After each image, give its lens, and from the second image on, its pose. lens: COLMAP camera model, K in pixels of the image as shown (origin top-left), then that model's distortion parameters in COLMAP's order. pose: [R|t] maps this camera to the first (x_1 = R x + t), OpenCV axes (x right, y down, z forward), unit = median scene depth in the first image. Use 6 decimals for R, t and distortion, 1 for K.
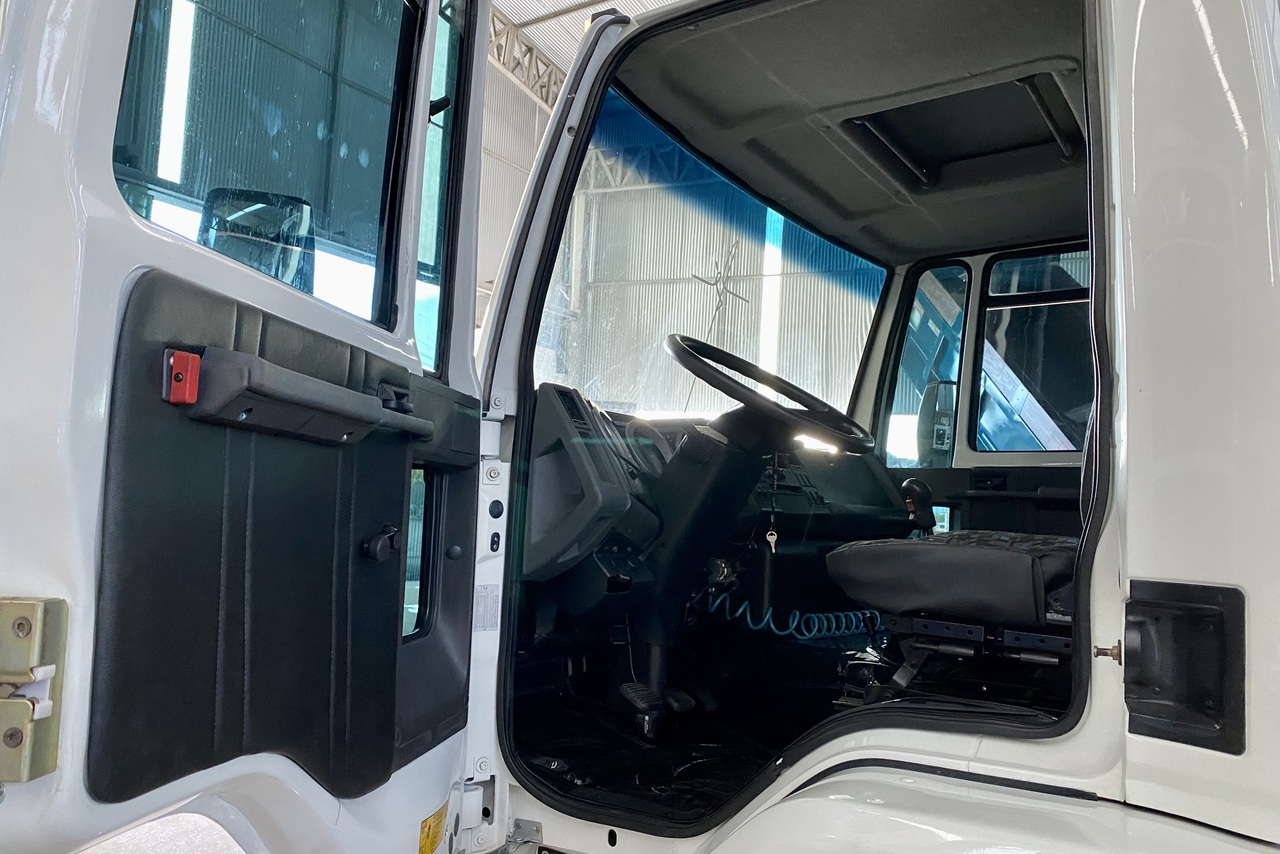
lens RADIAL K [[978.2, 0, 633.4], [0, 978.2, 435.2], [0, 0, 1]] dist [0.021251, -0.017081]
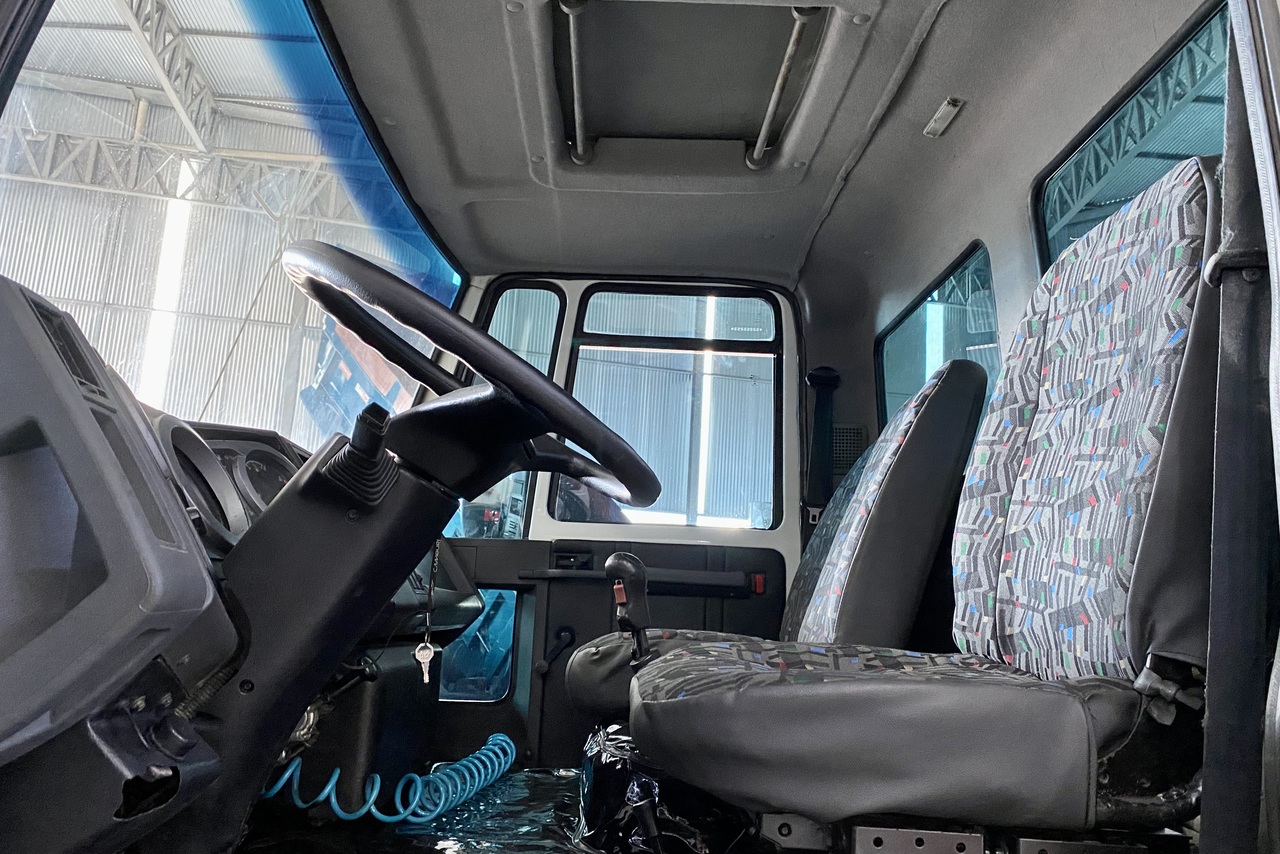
lens RADIAL K [[978.2, 0, 641.3], [0, 978.2, 437.9], [0, 0, 1]] dist [0.021251, -0.017081]
pose [[0.814987, 0.098573, 0.571035, -0.082830], [-0.057830, 0.994342, -0.089109, 0.024952], [-0.576587, 0.039600, 0.816075, 0.460429]]
